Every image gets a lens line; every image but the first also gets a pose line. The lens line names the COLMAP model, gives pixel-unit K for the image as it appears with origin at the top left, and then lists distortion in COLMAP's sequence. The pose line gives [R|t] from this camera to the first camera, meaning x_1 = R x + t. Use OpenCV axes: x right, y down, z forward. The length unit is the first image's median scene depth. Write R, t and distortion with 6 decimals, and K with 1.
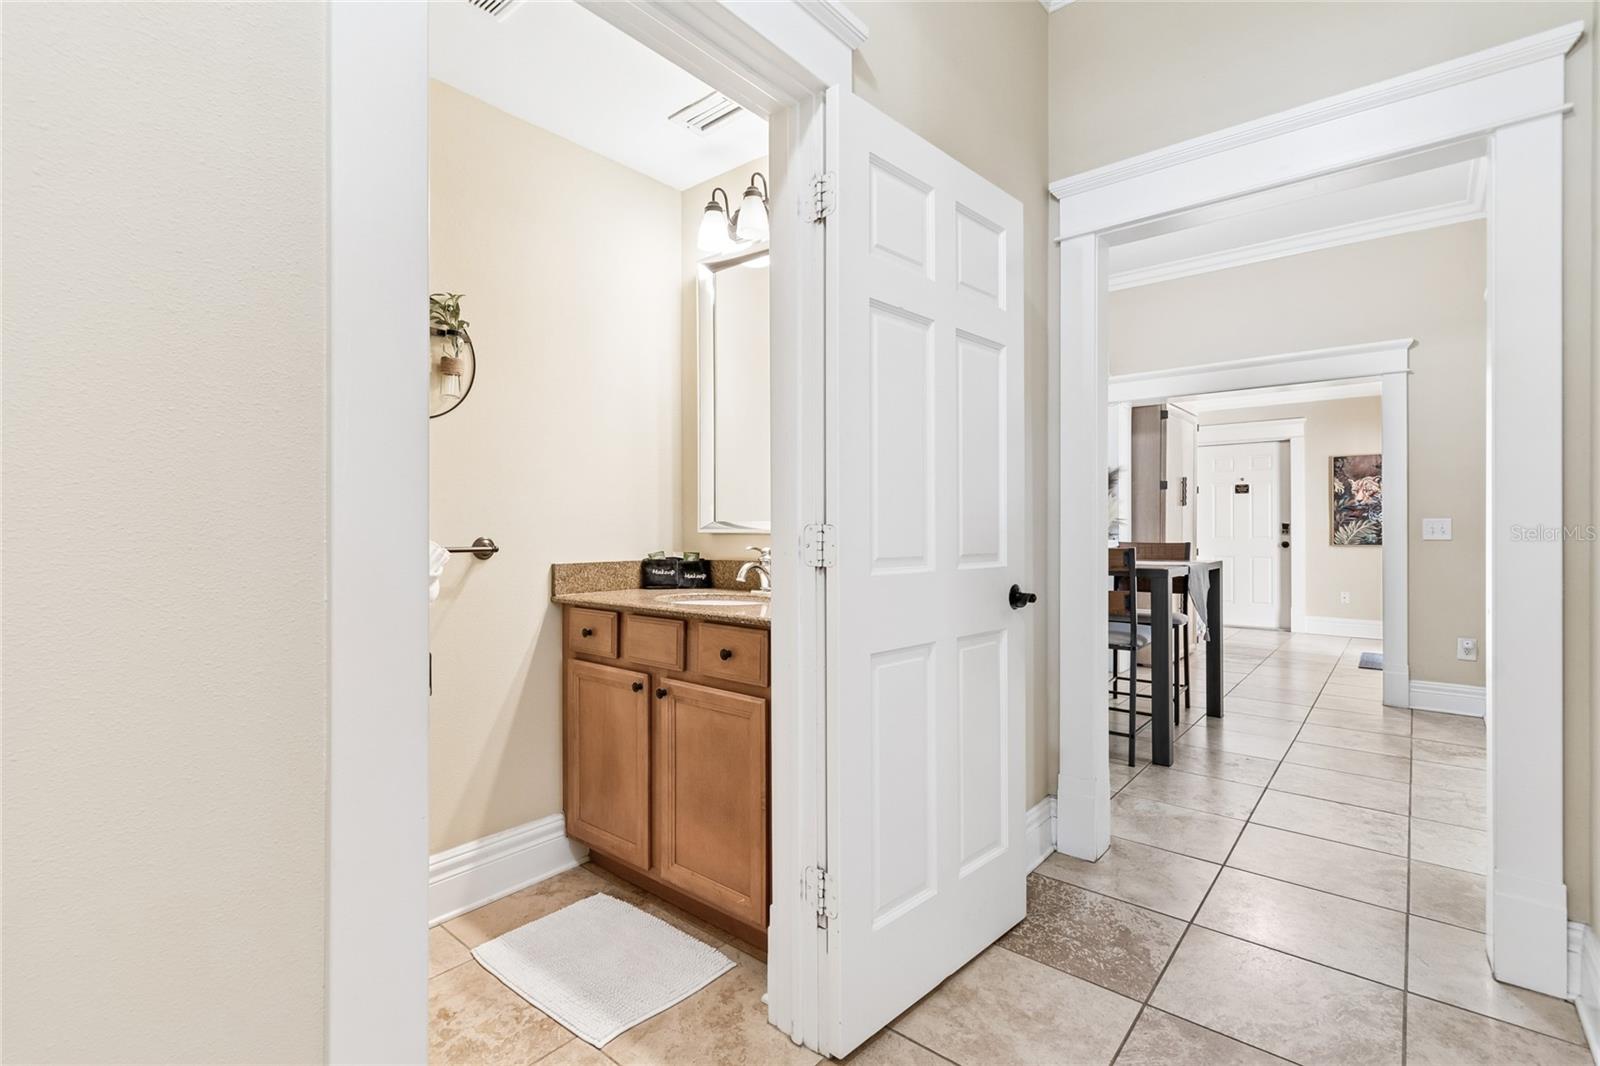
lens RADIAL K [[736.3, 0, 786.1], [0, 736.3, 530.1], [0, 0, 1]] dist [0.002526, 0.000980]
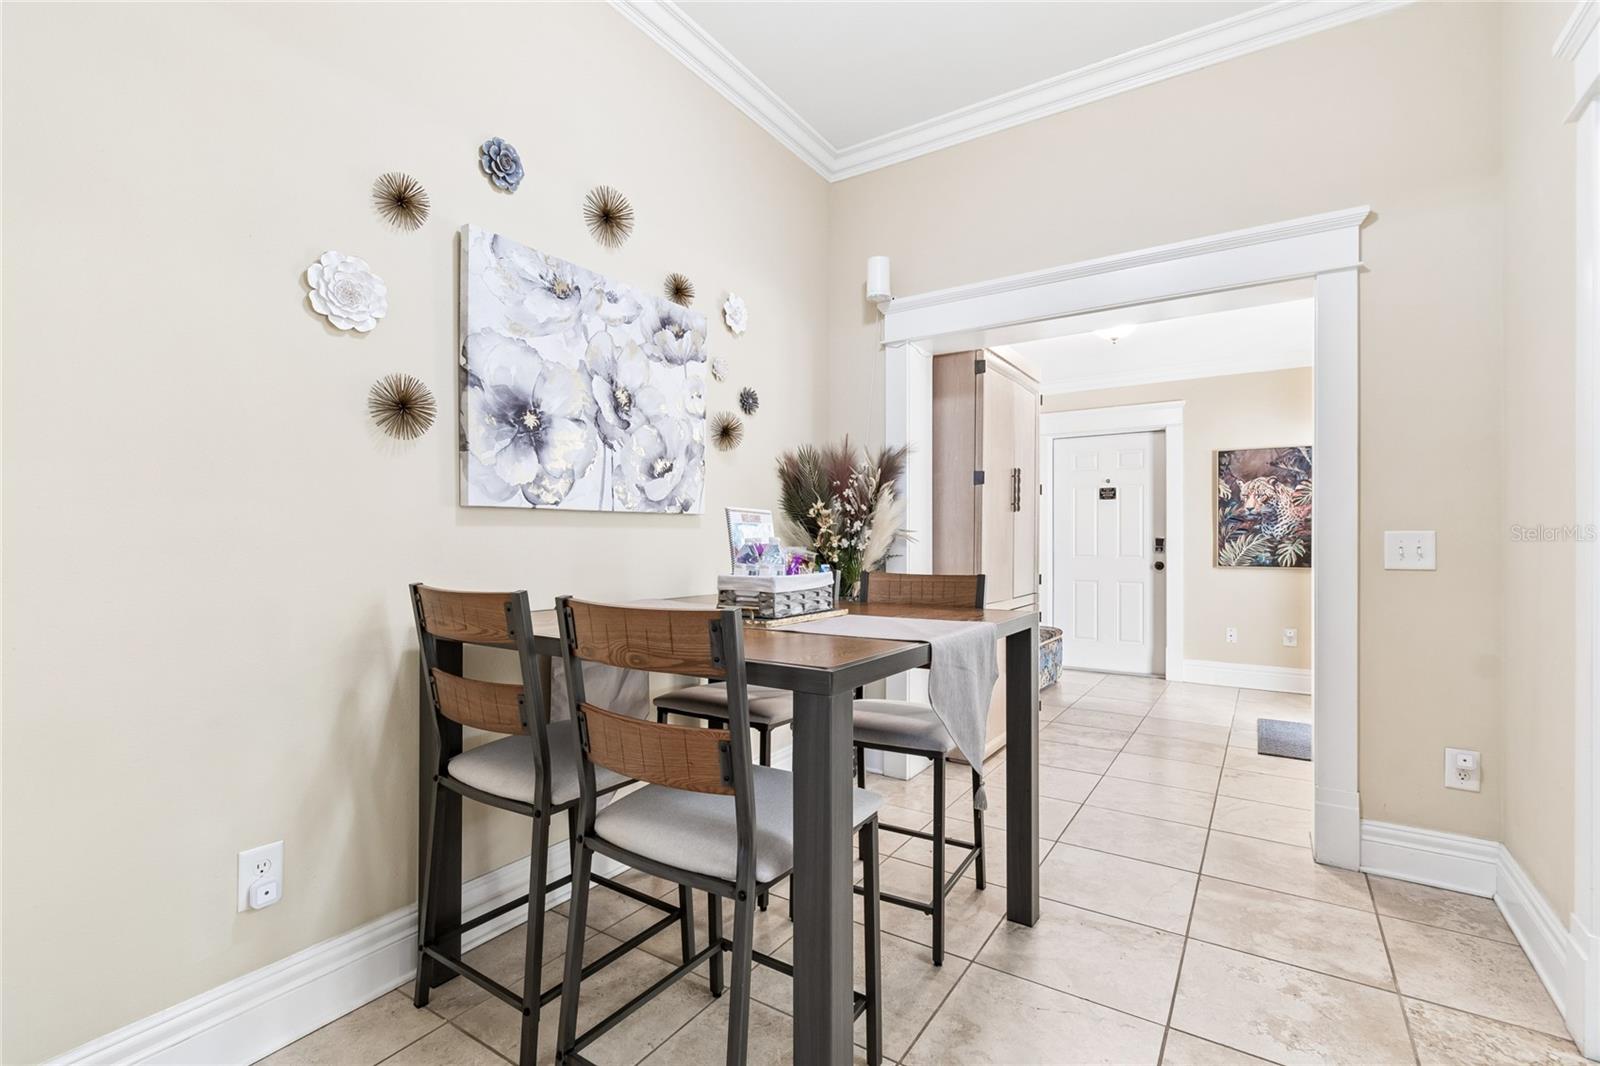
lens RADIAL K [[736.3, 0, 782.5], [0, 736.3, 545.5], [0, 0, 1]] dist [0.002526, 0.000980]
pose [[0.992959, 0.001139, 0.118454, 0.317095], [-0.001469, 0.999995, 0.002703, -0.004908], [-0.118451, -0.002858, 0.992956, 0.459626]]
